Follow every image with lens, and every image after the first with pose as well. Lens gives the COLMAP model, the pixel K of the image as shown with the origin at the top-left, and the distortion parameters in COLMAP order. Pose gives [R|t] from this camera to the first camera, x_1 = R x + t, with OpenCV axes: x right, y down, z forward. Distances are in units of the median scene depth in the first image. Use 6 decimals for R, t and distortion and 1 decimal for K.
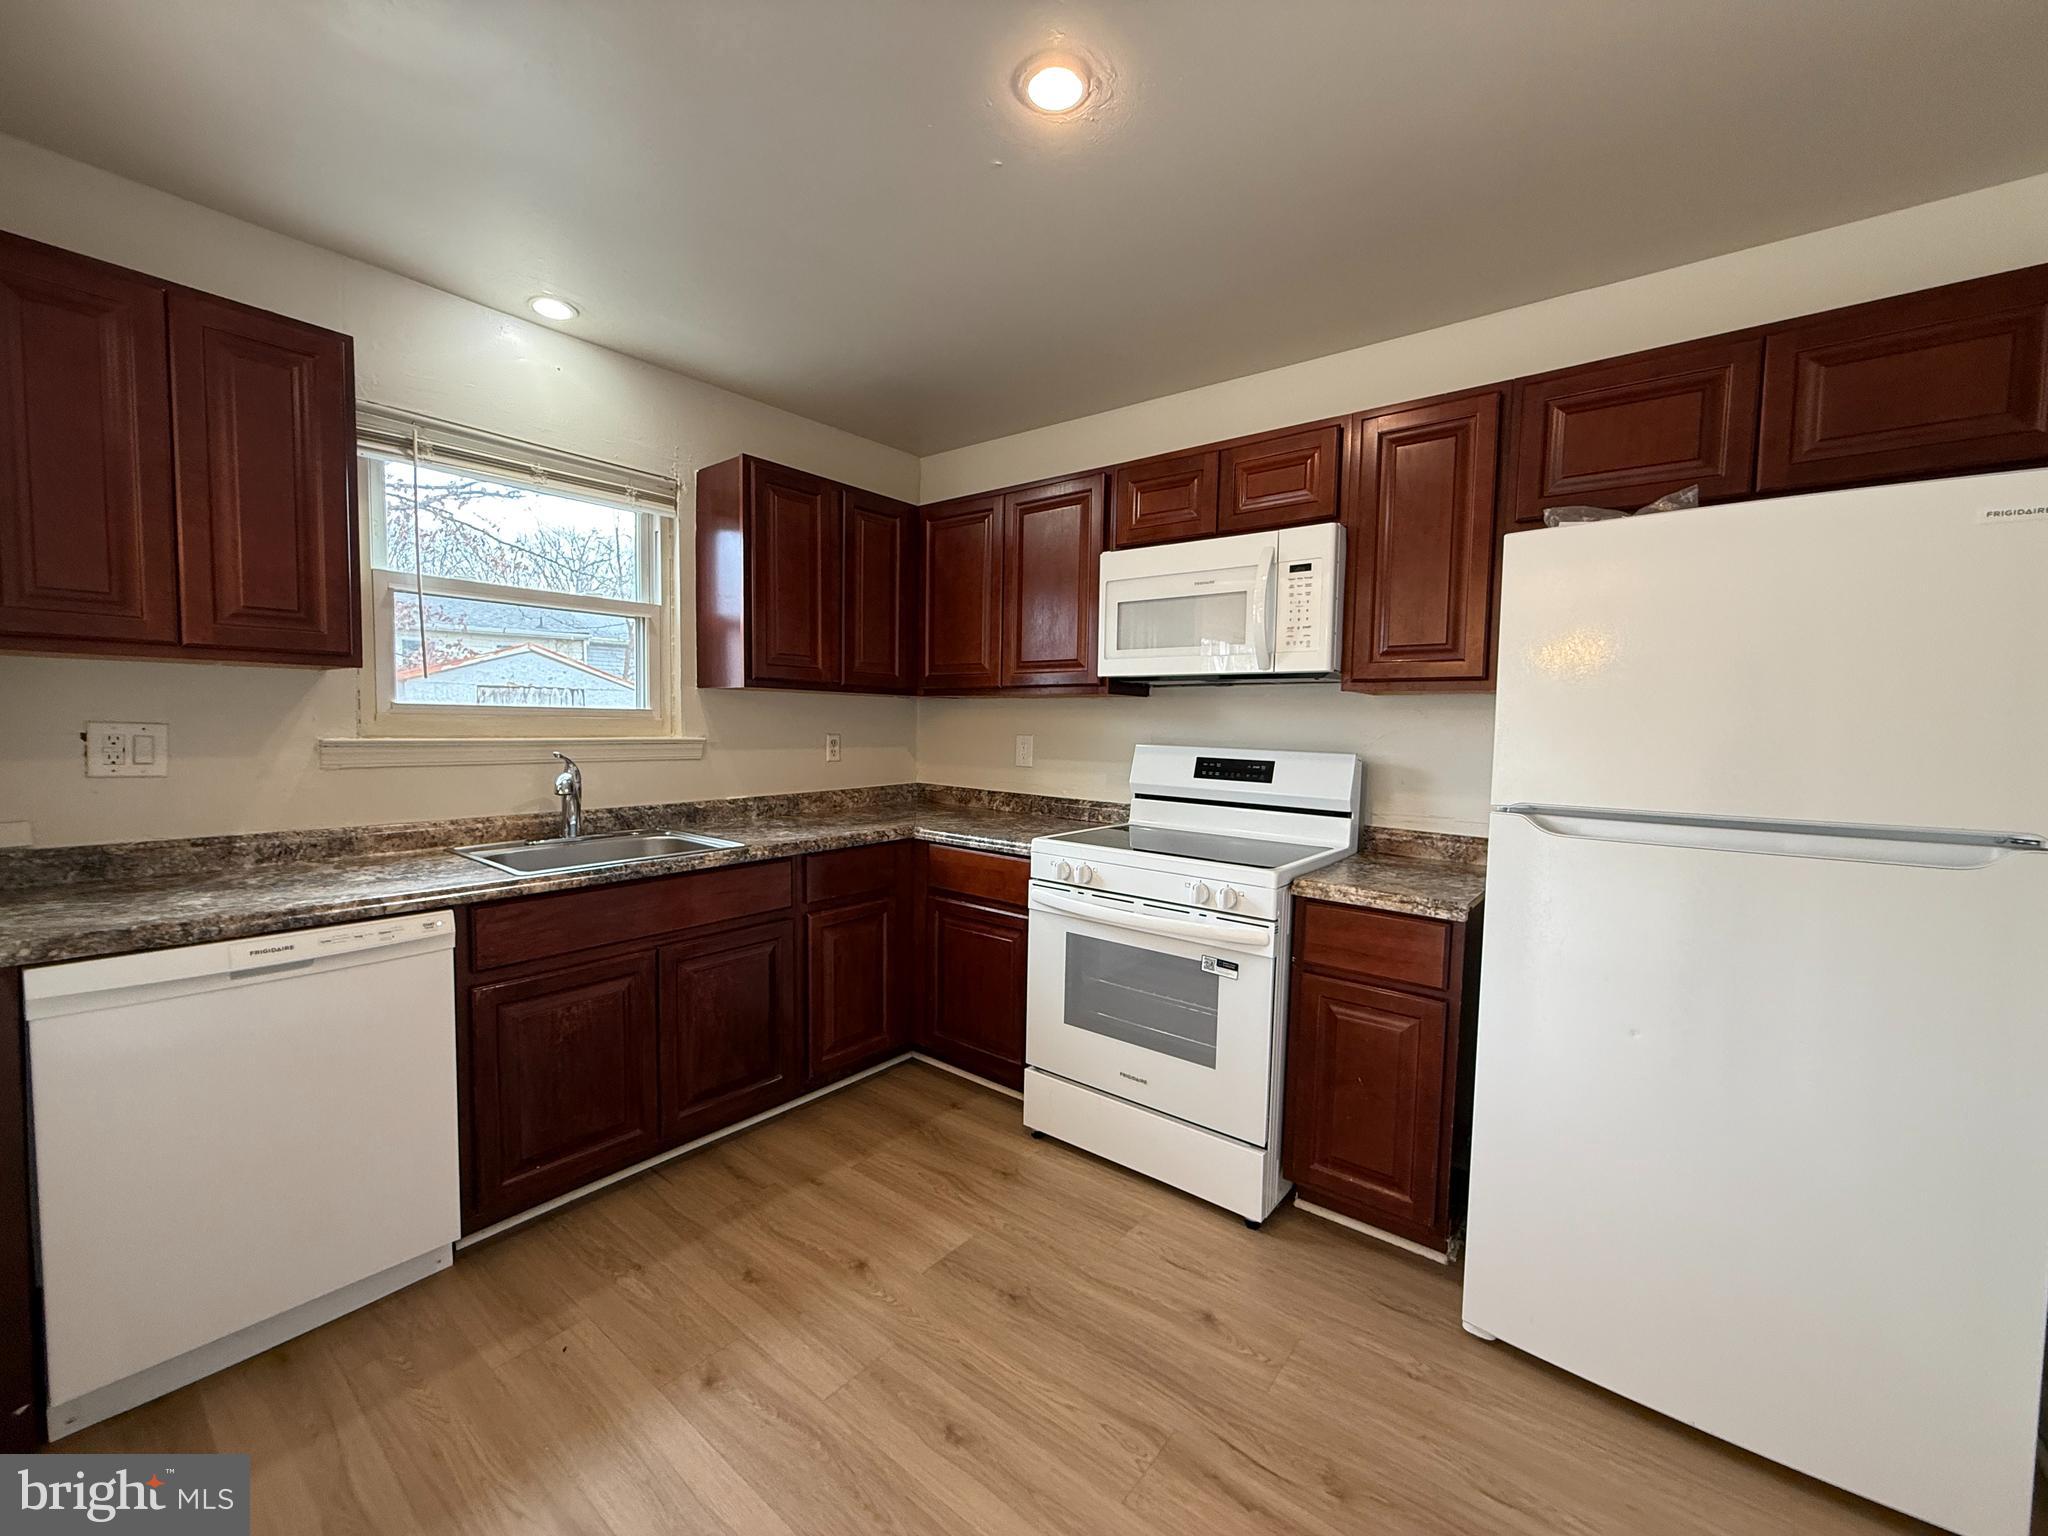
lens RADIAL K [[815.2, 0, 1019.7], [0, 815.2, 767.1], [0, 0, 1]] dist [-0.002850, 0.000395]
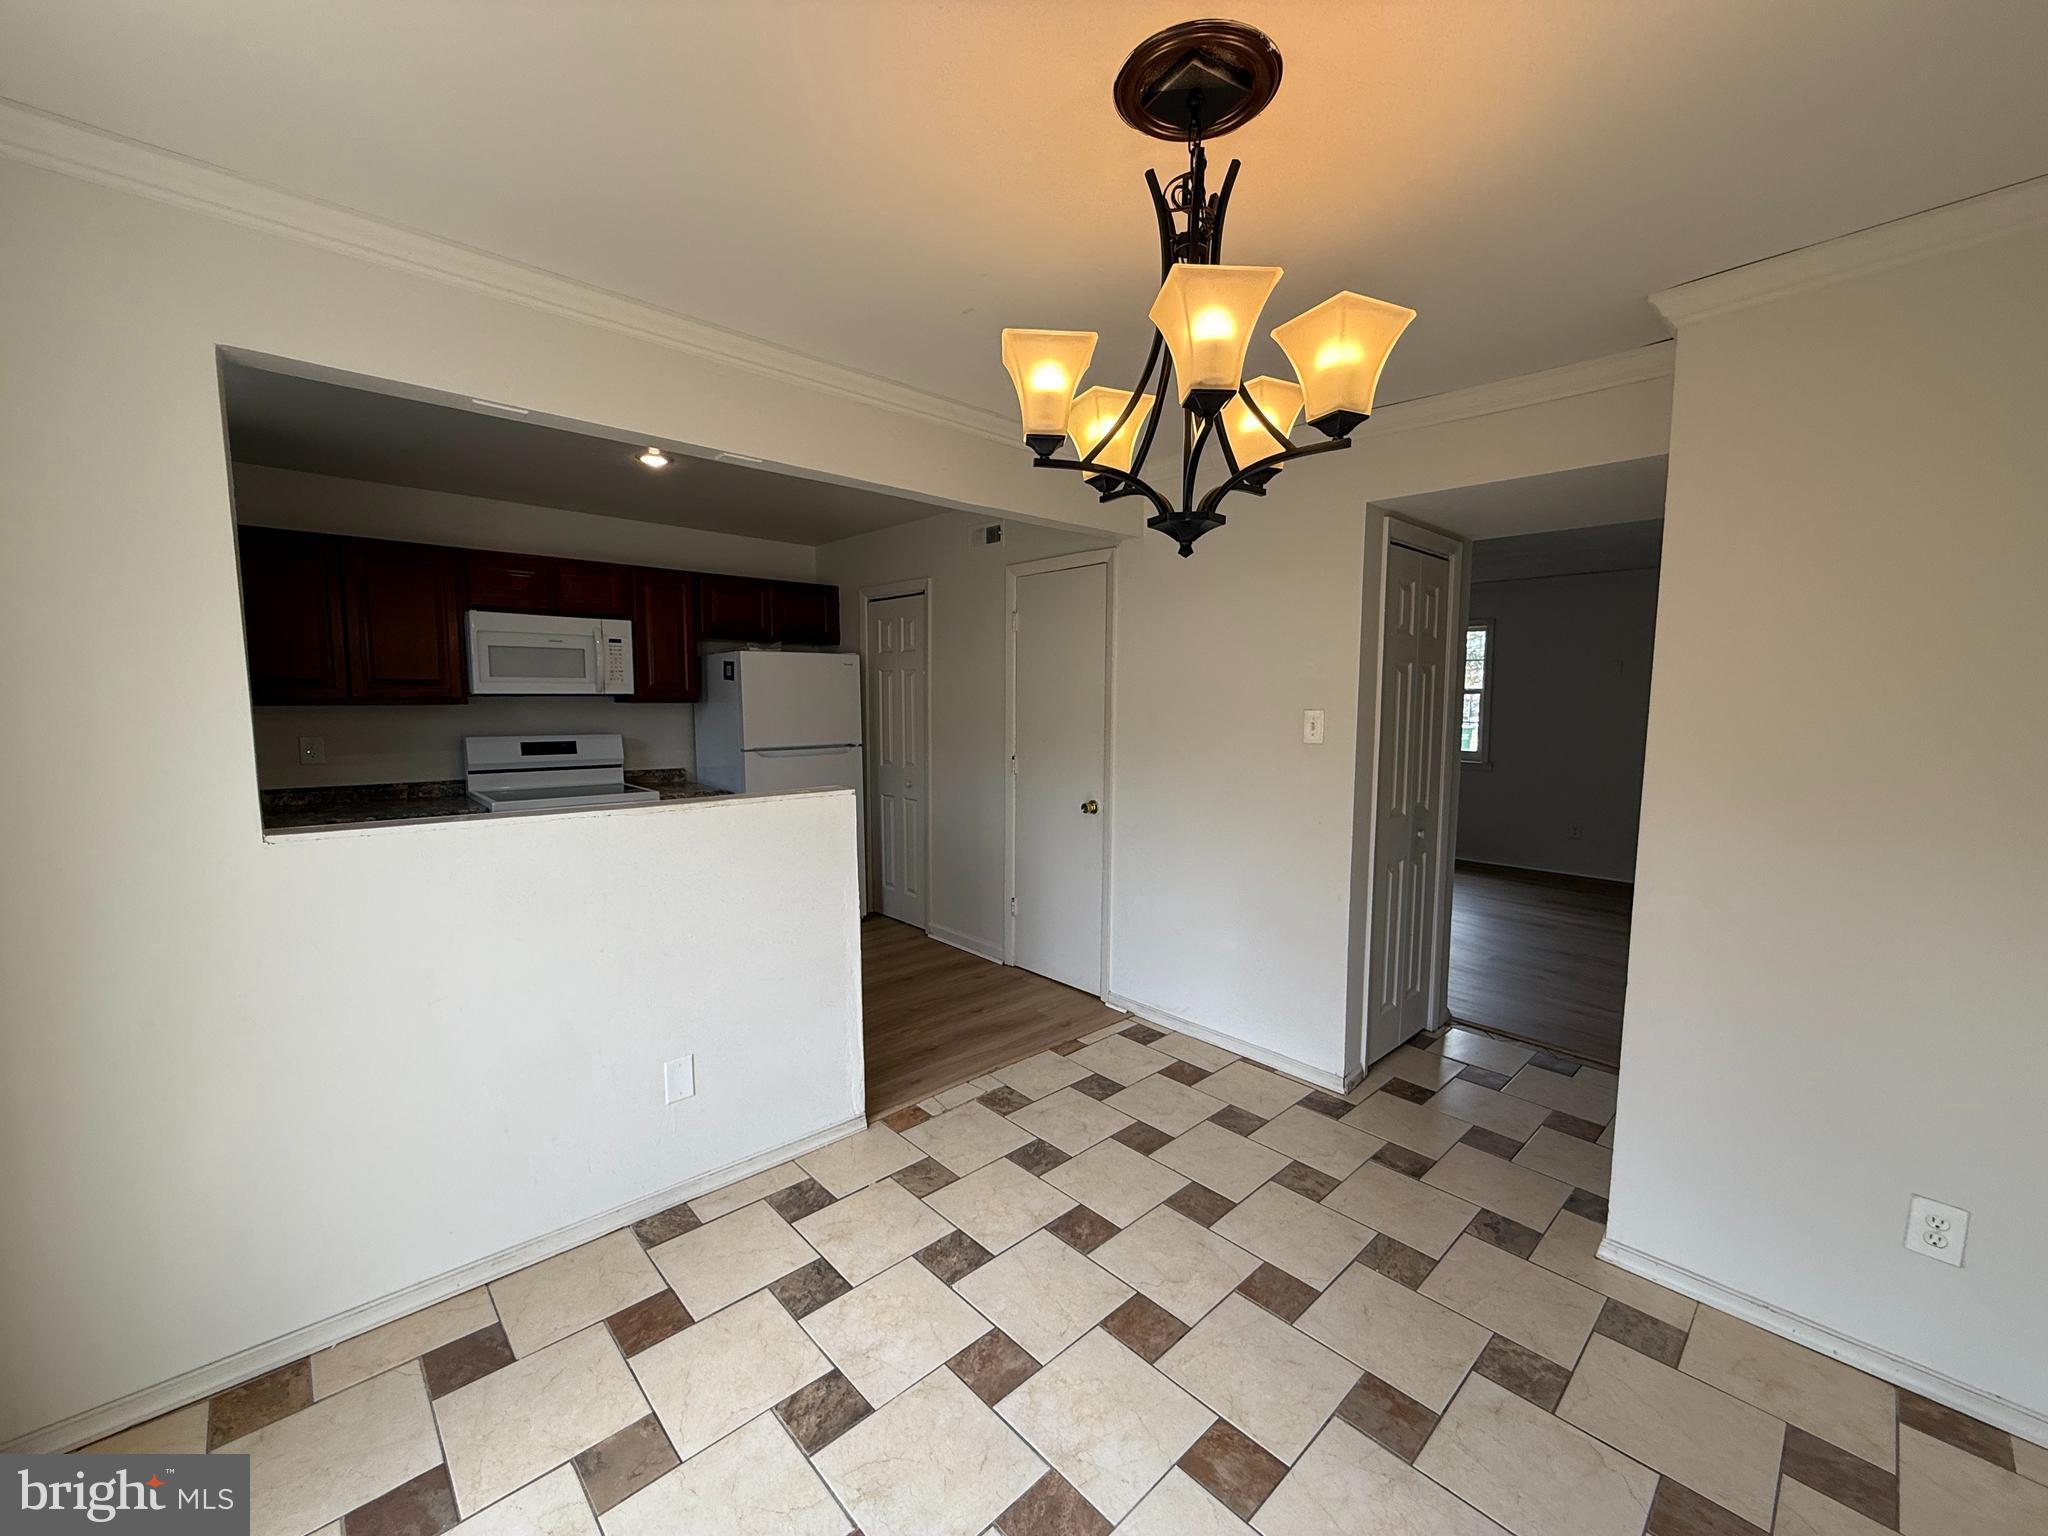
lens RADIAL K [[815.2, 0, 1014.1], [0, 815.2, 780.0], [0, 0, 1]] dist [-0.002850, 0.000395]
pose [[0.153939, -0.123163, 0.980374, -1.548991], [0.050905, 0.991872, 0.116614, -0.098527], [-0.986768, 0.031955, 0.158957, -0.255583]]
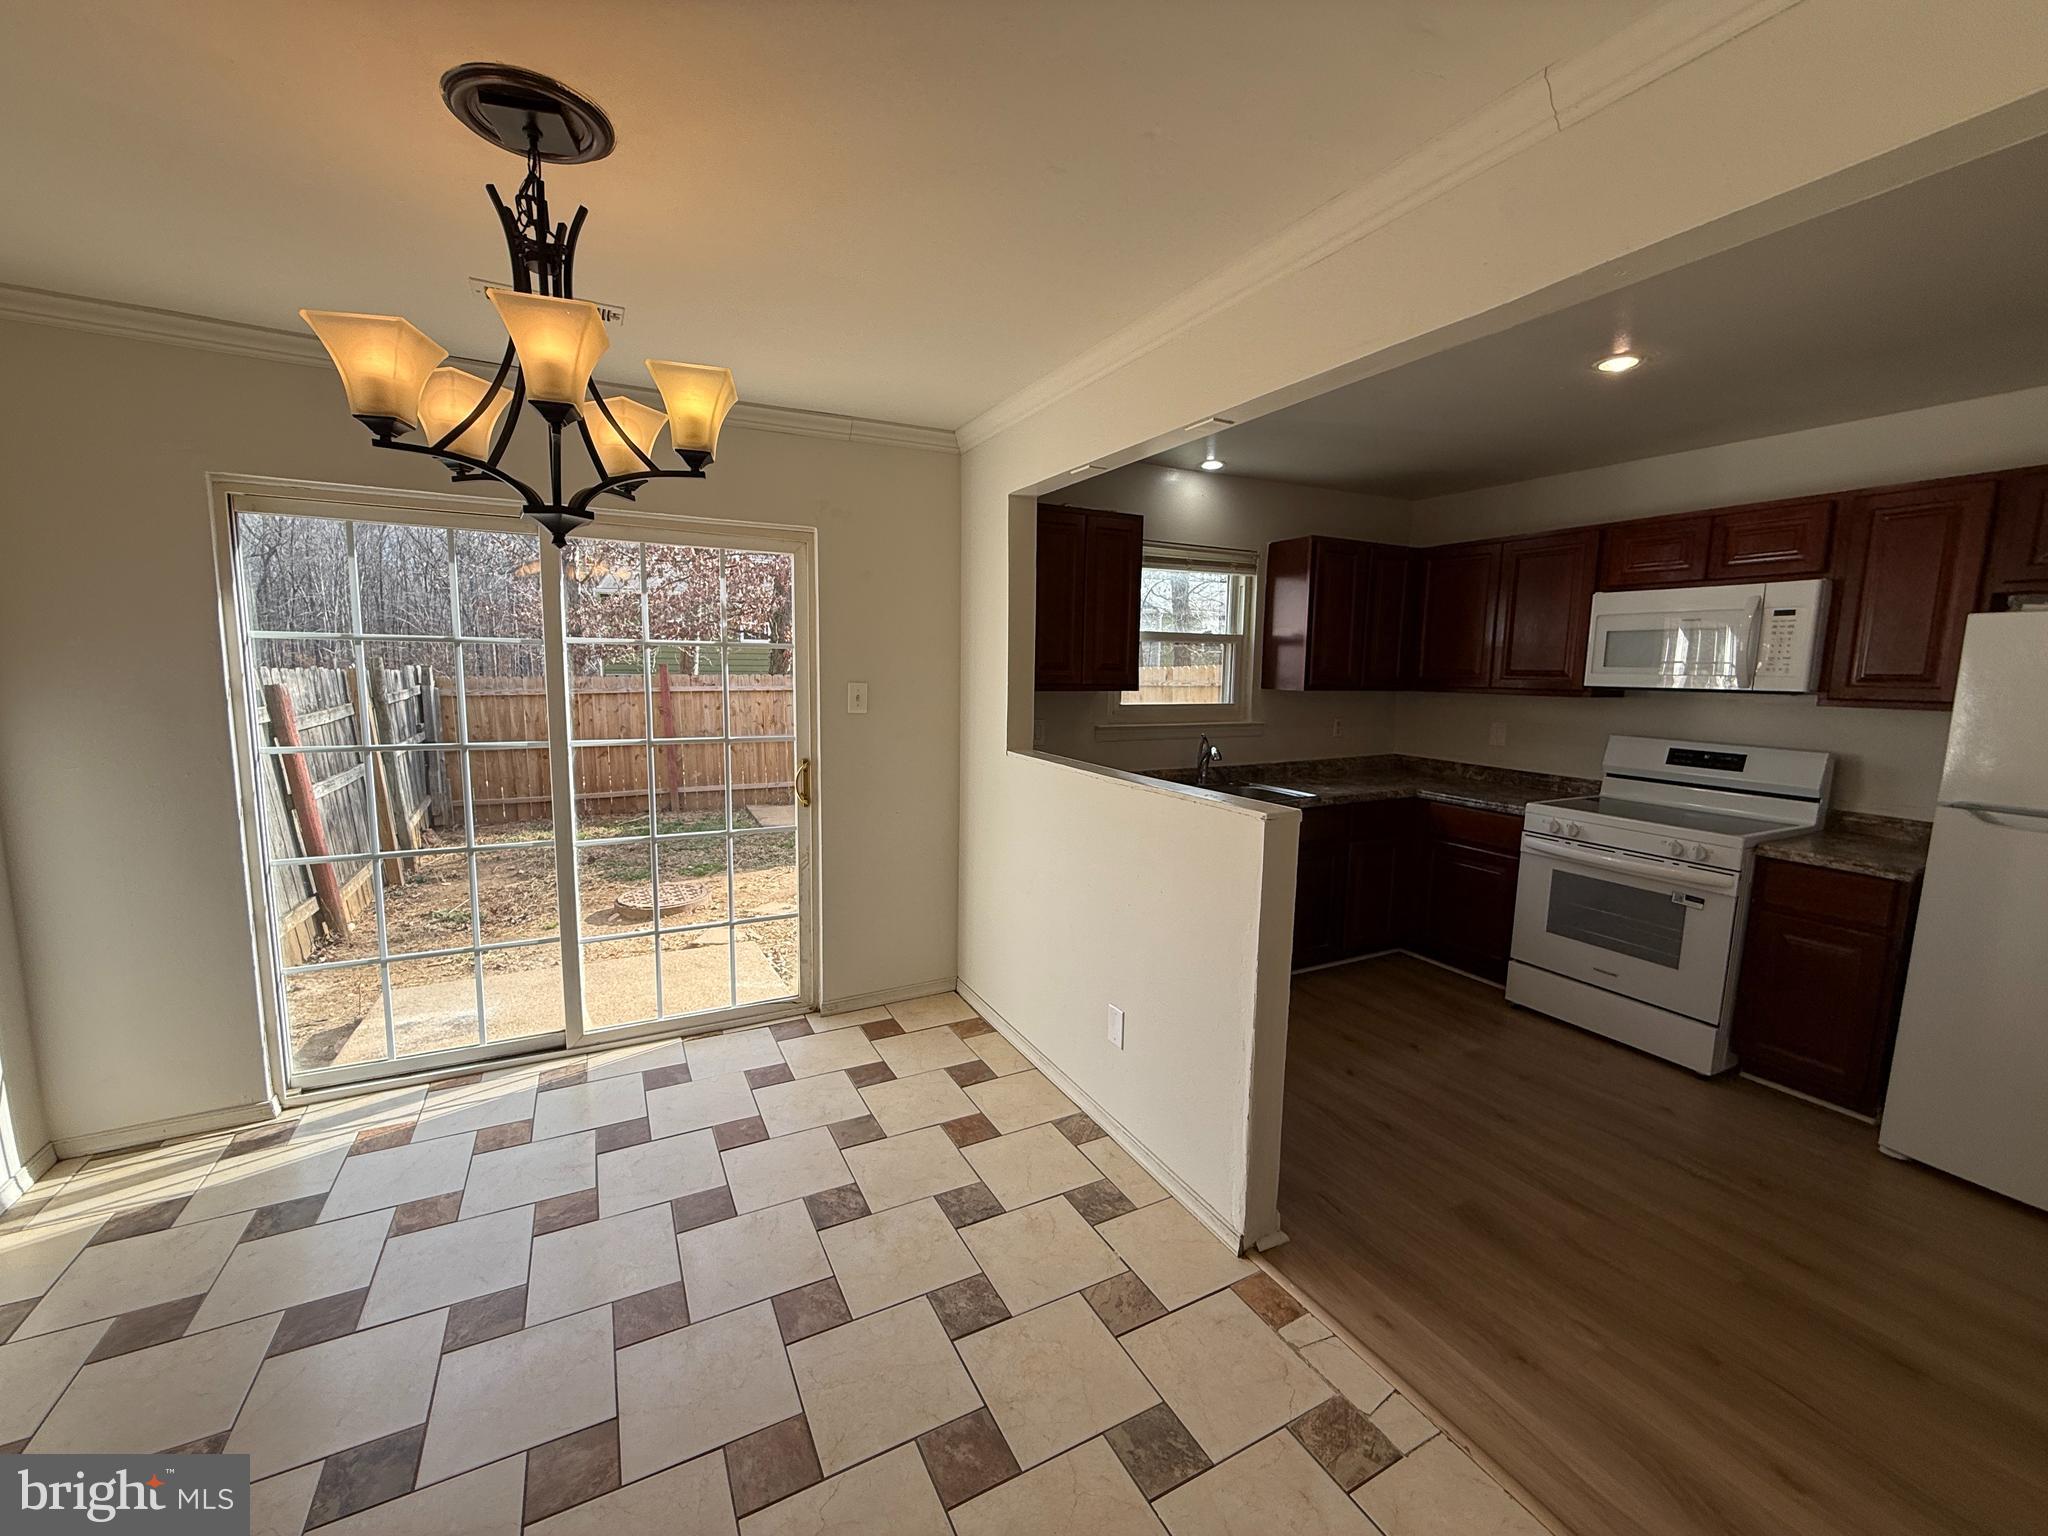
lens RADIAL K [[815.2, 0, 1016.4], [0, 815.2, 769.7], [0, 0, 1]] dist [-0.002850, 0.000395]
pose [[0.913465, 0.047993, -0.404078, -0.265039], [-0.021191, 0.997283, 0.070546, -0.060652], [0.406366, -0.055878, 0.912000, -0.771974]]
